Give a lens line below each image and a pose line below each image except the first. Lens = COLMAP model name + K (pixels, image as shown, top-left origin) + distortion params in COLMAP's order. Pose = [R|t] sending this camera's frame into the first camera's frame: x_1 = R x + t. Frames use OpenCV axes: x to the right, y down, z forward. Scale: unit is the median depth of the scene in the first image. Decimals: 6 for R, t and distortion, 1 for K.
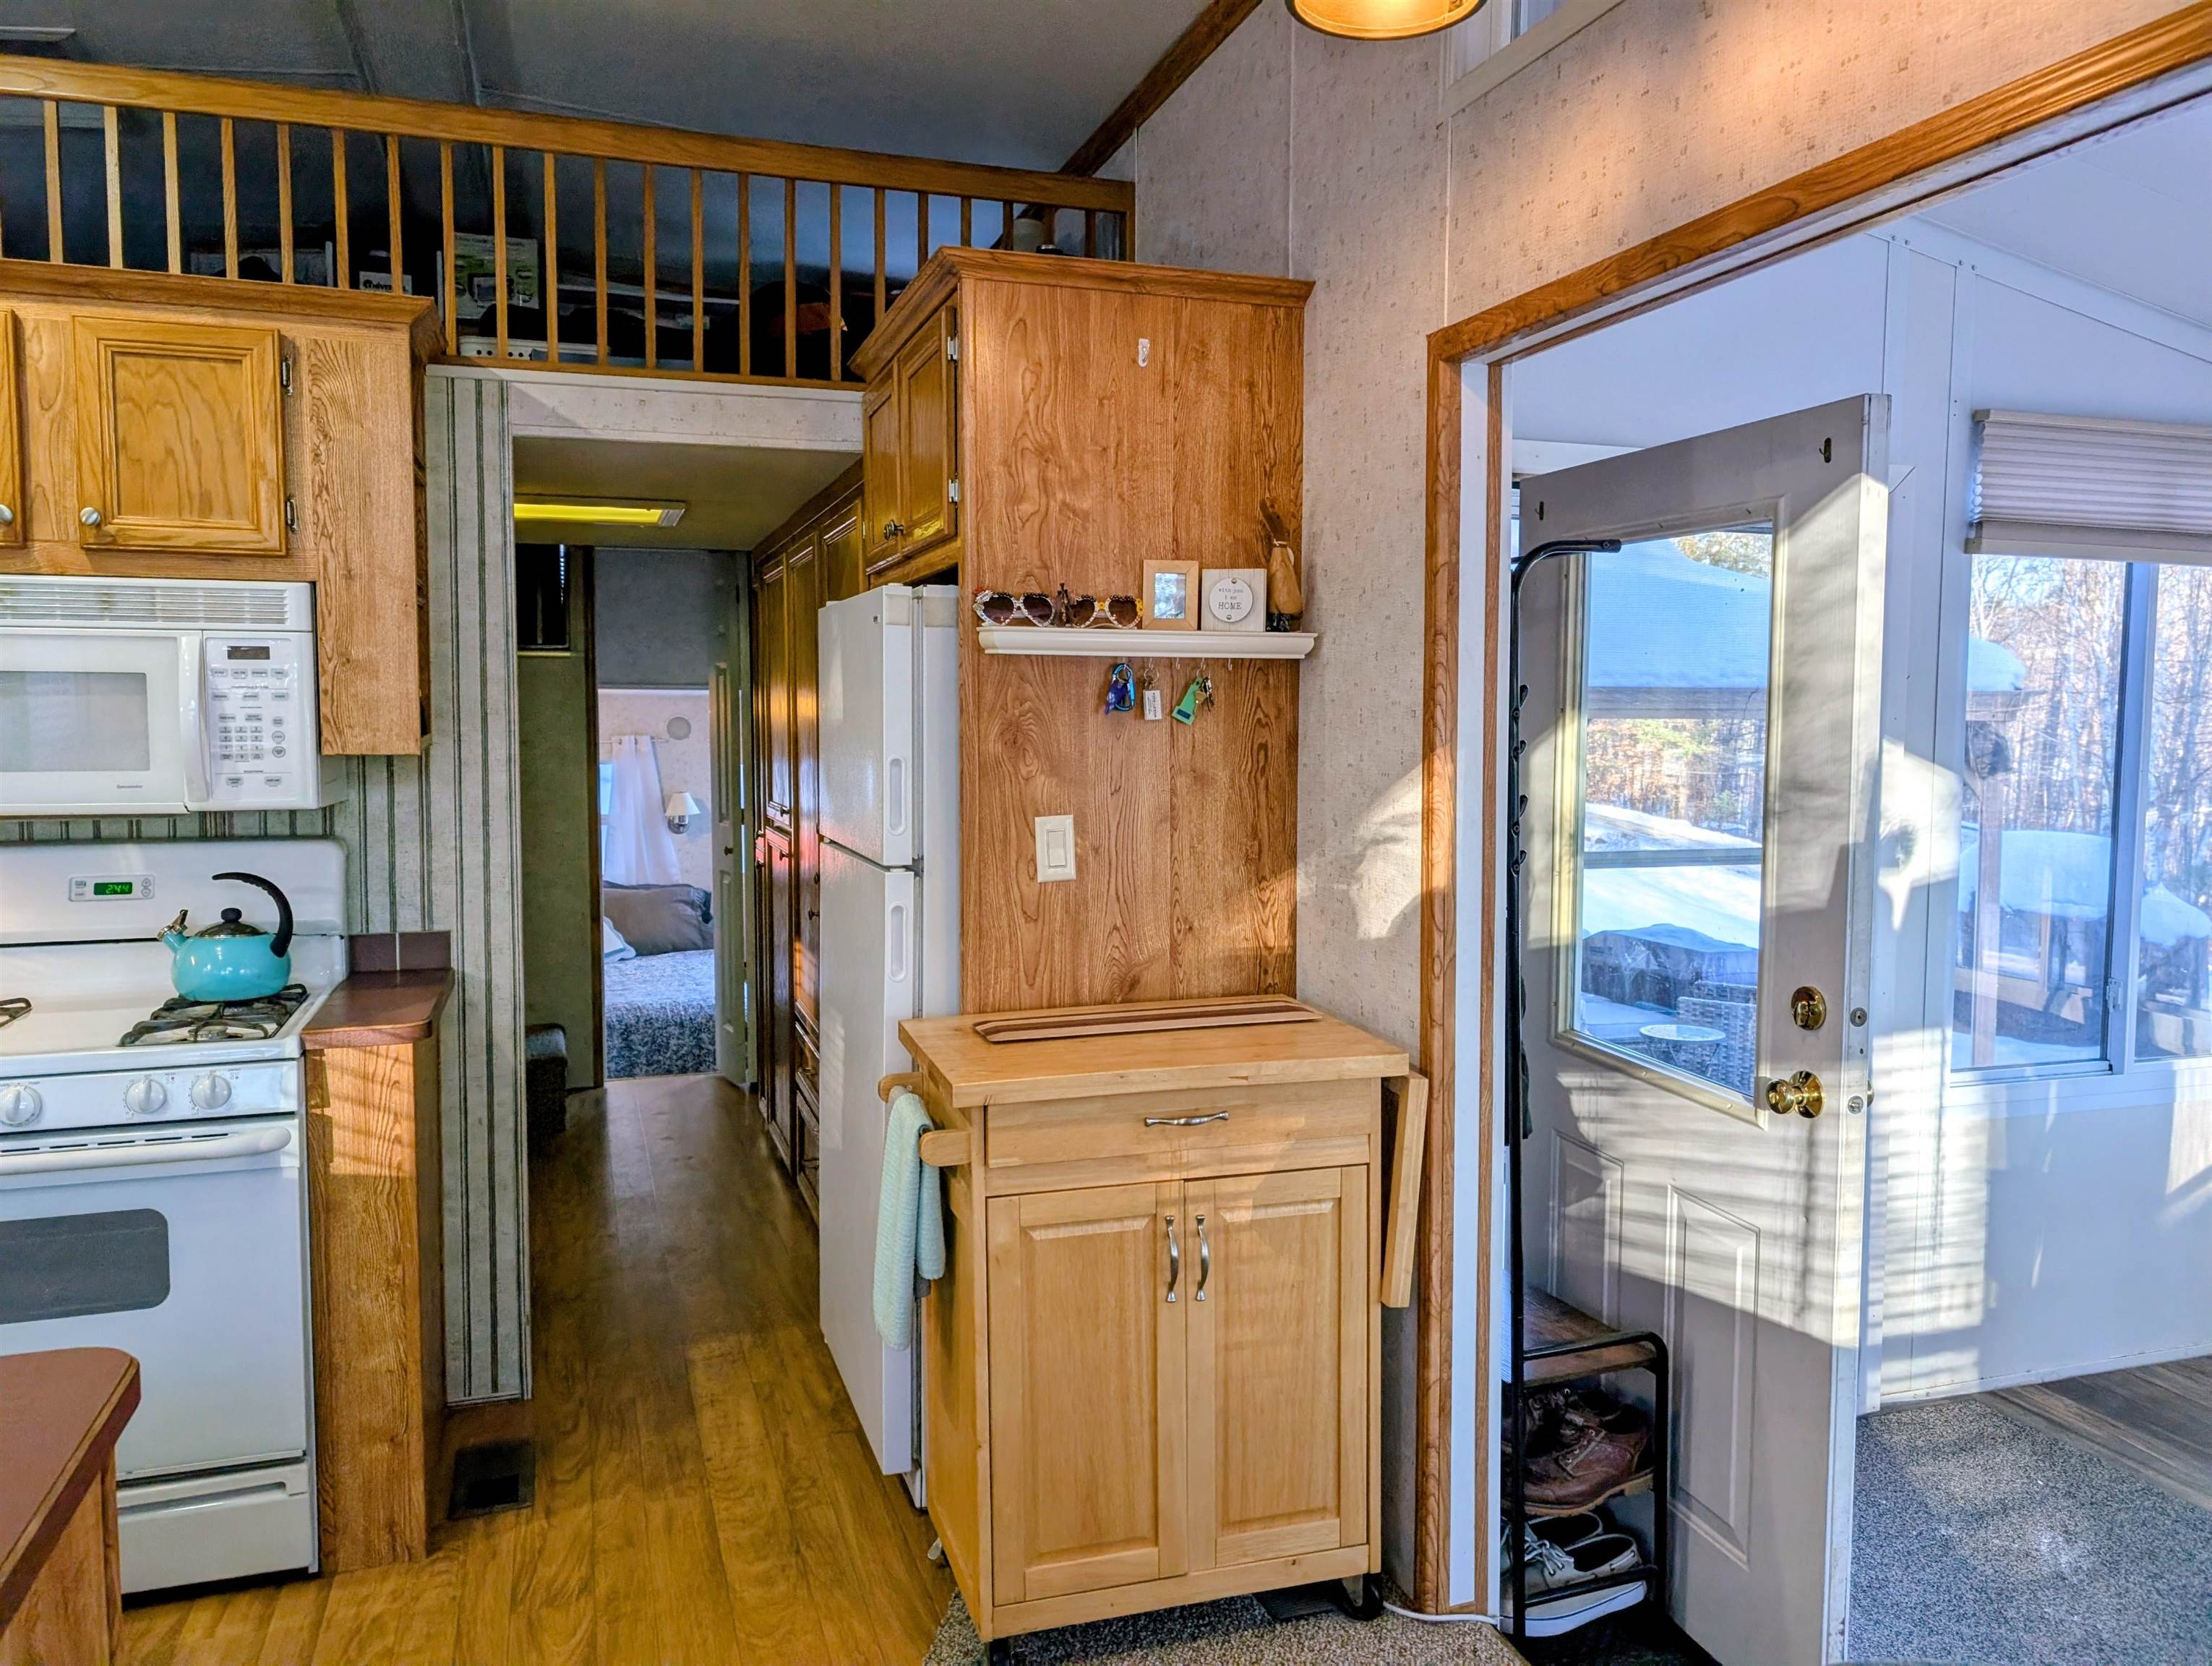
lens RADIAL K [[1578.4, 0, 1074.8], [0, 1578.4, 817.4], [0, 0, 1]] dist [0.091328, -0.095940]
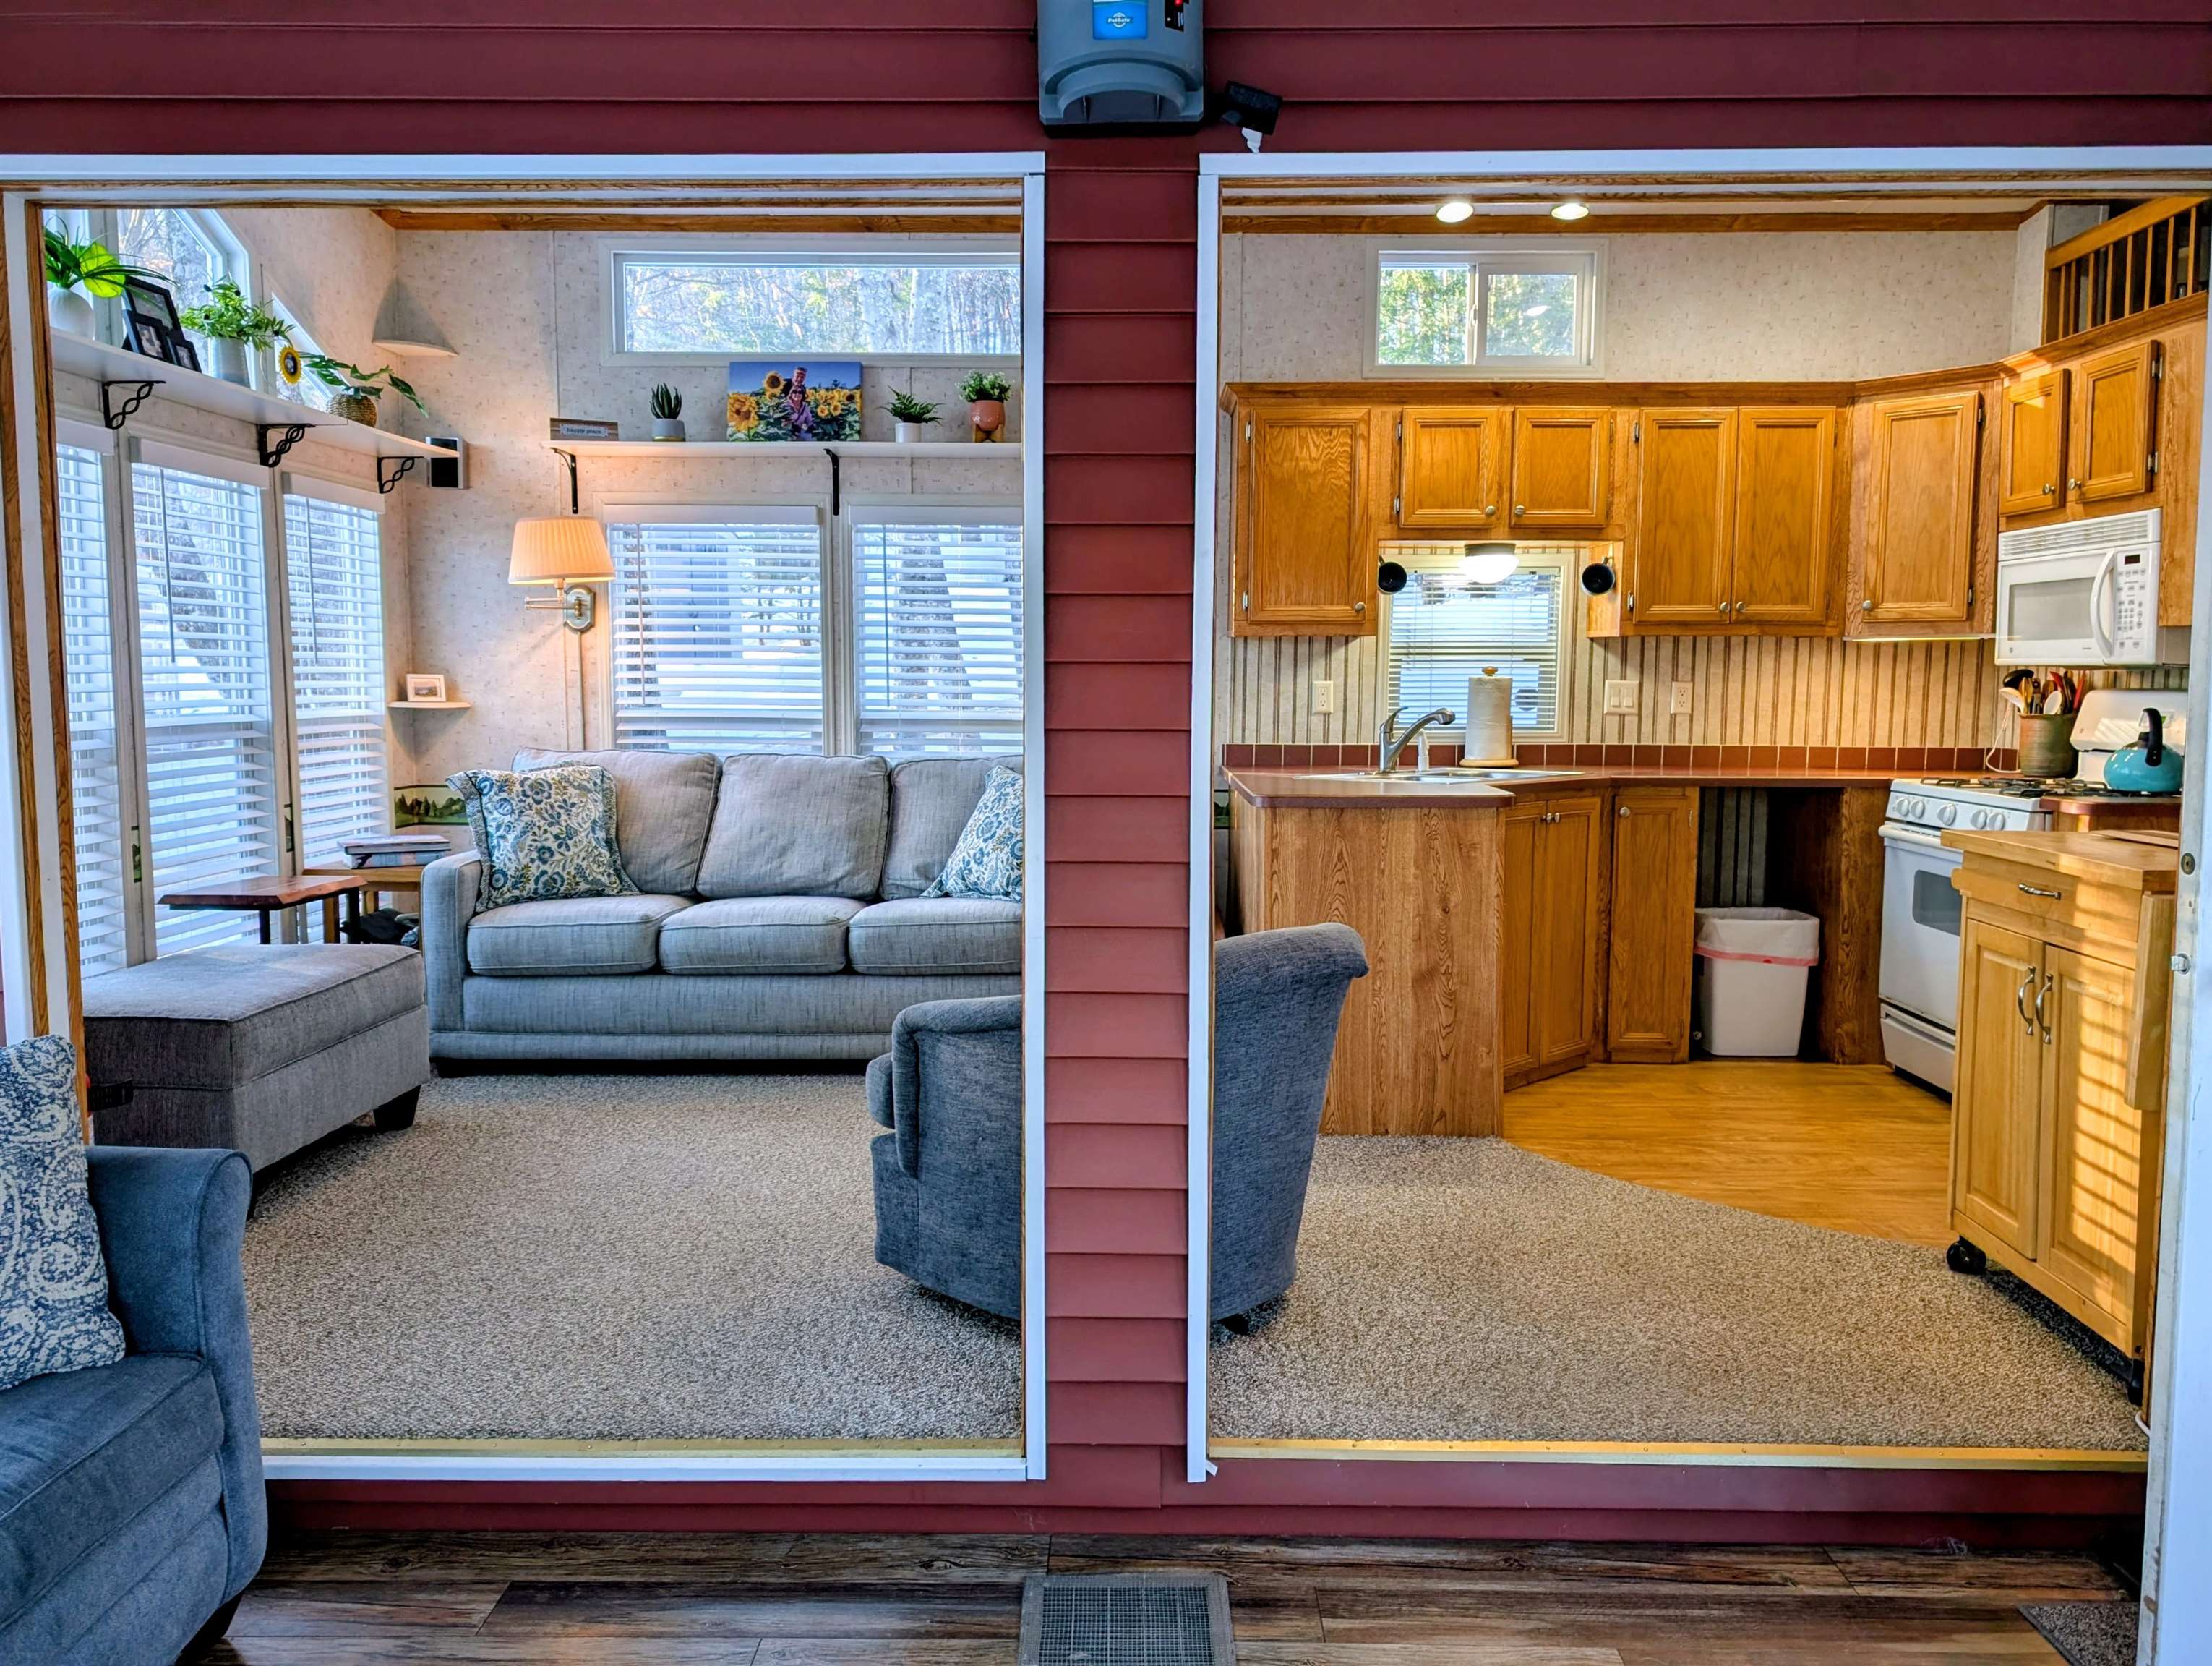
lens RADIAL K [[1584.5, 0, 1100.2], [0, 1584.5, 810.2], [0, 0, 1]] dist [0.018792, -0.004159]
pose [[-0.328866, 0.081226, -0.940877, 1.264107], [-0.064105, 0.992076, 0.108053, 0.032752], [0.942198, 0.095850, -0.321053, 0.596195]]
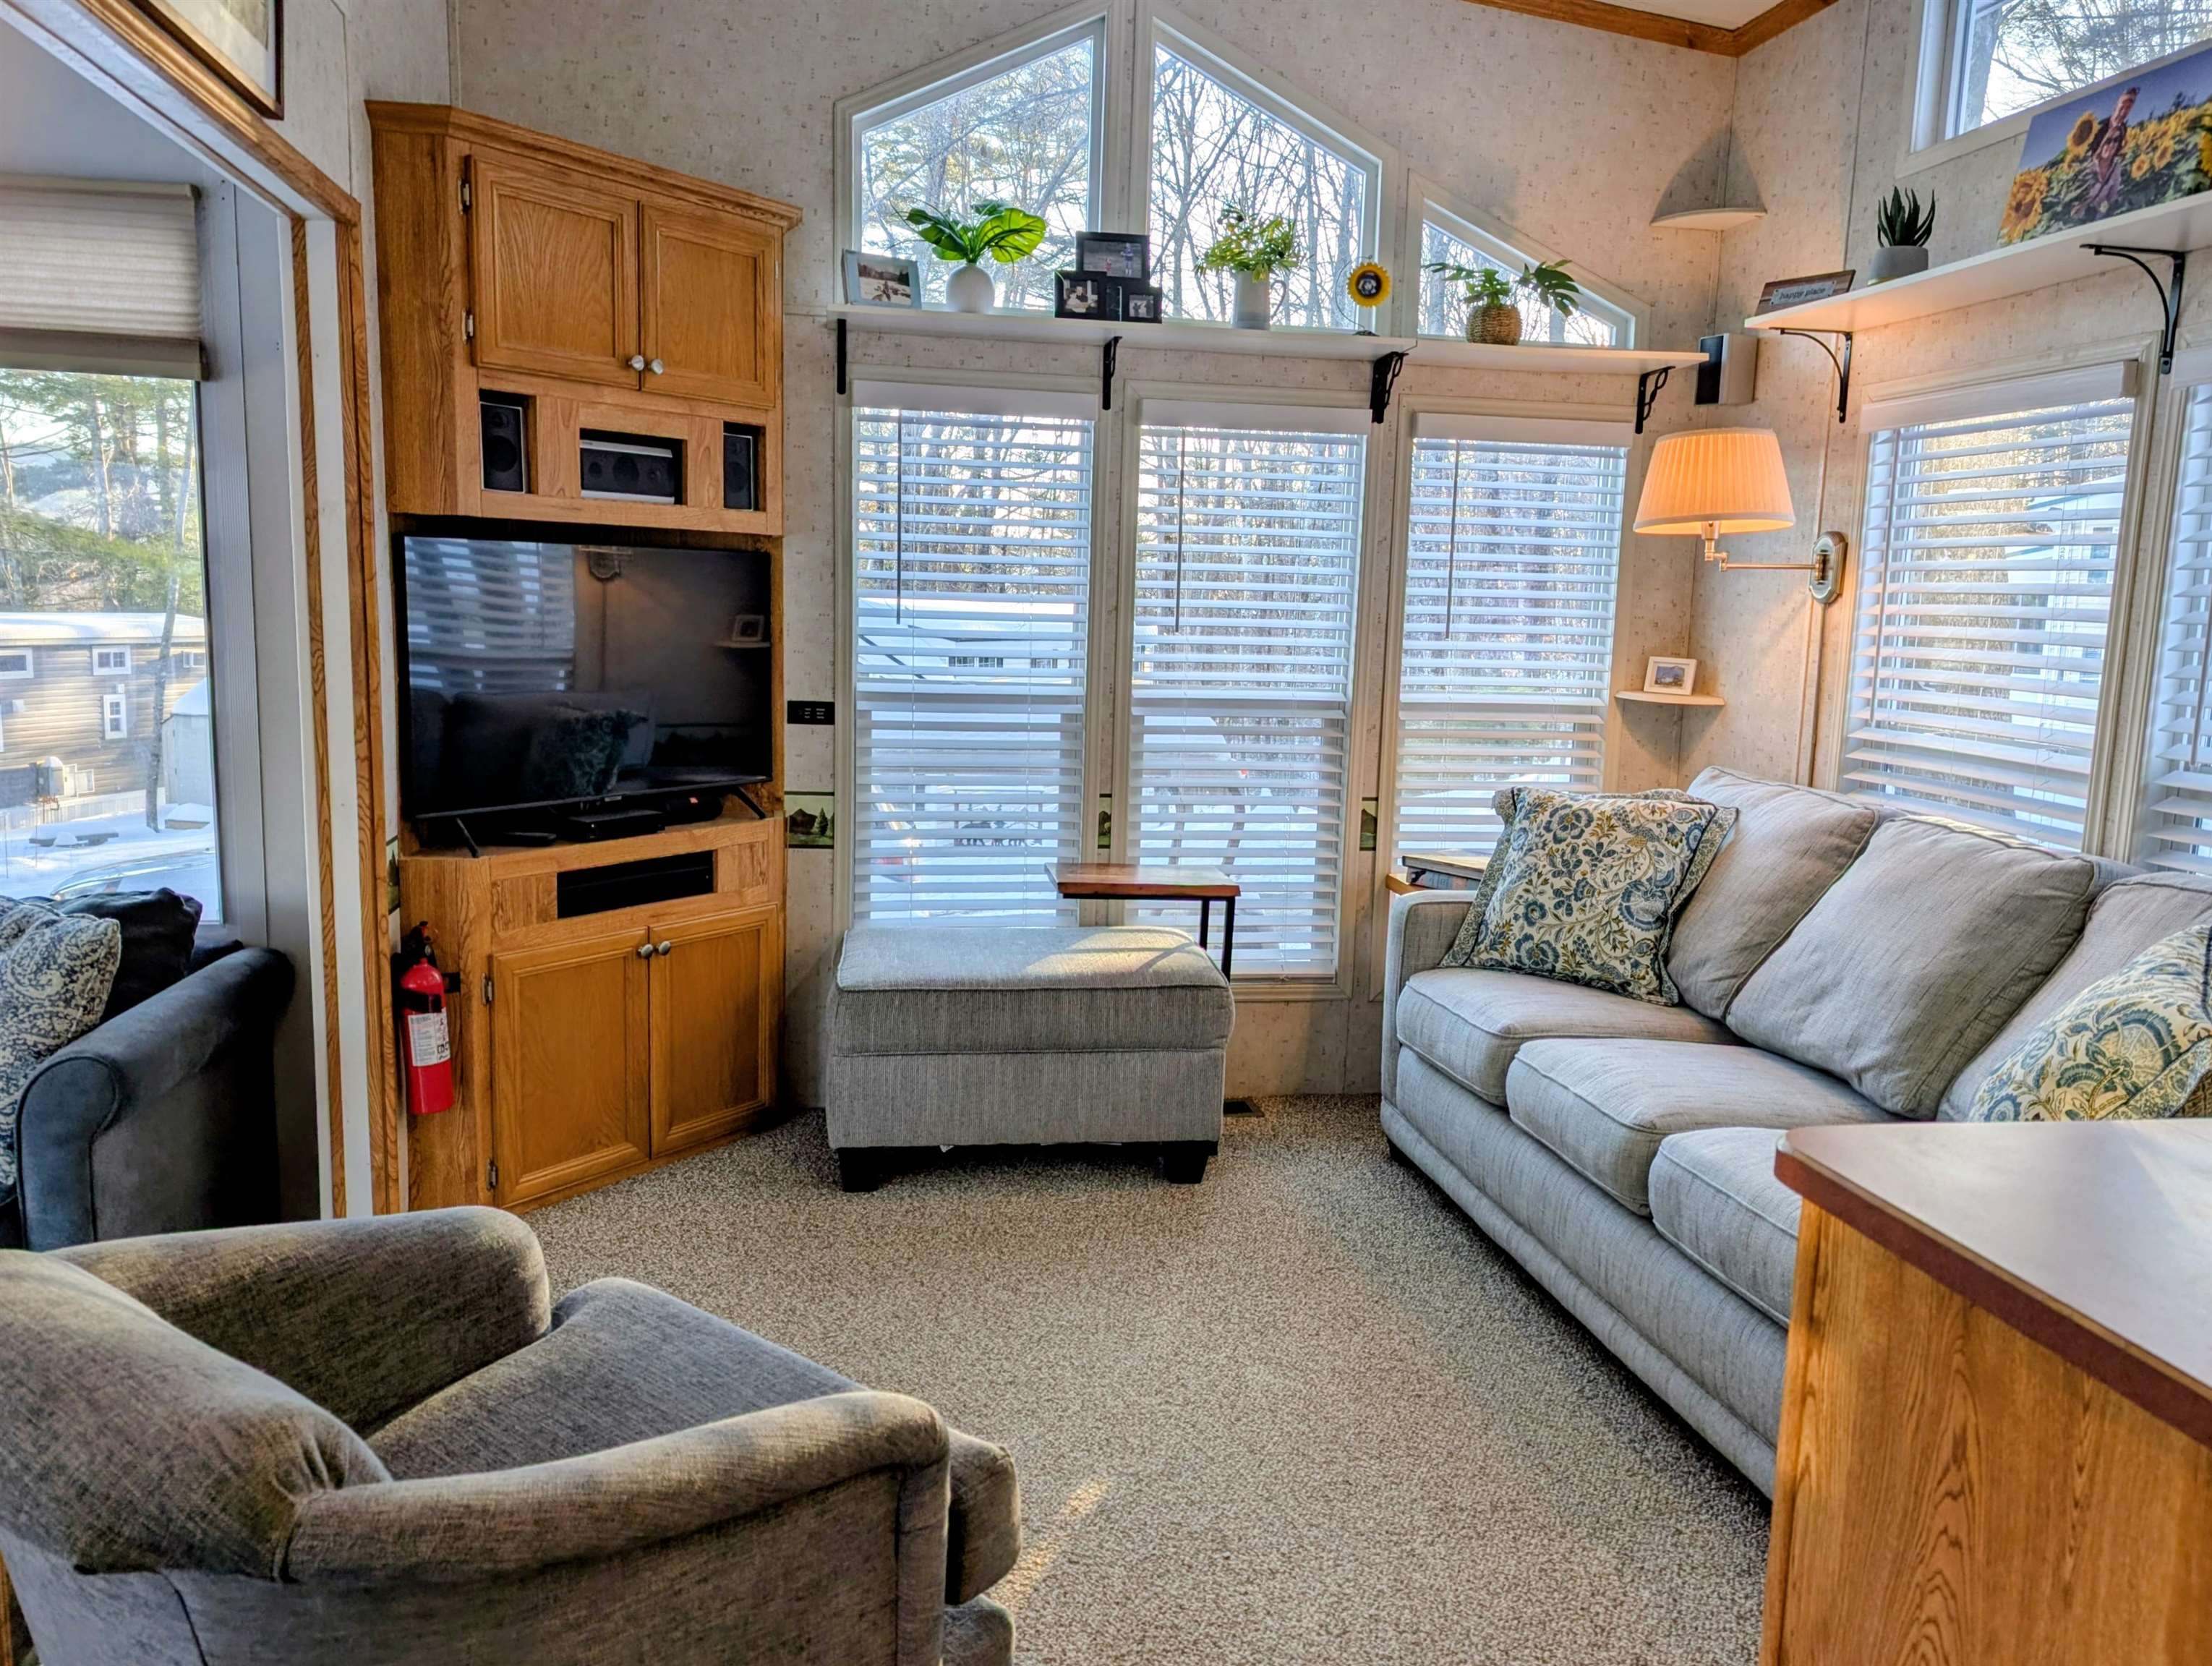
lens RADIAL K [[1623.8, 0, 1106.3], [0, 1623.8, 806.6], [0, 0, 1]] dist [0.026439, -0.007714]
pose [[-0.990527, -0.049903, 0.127931, -0.061905], [-0.023979, 0.980175, 0.196679, -0.020527], [-0.135209, 0.191748, -0.972086, 0.750646]]
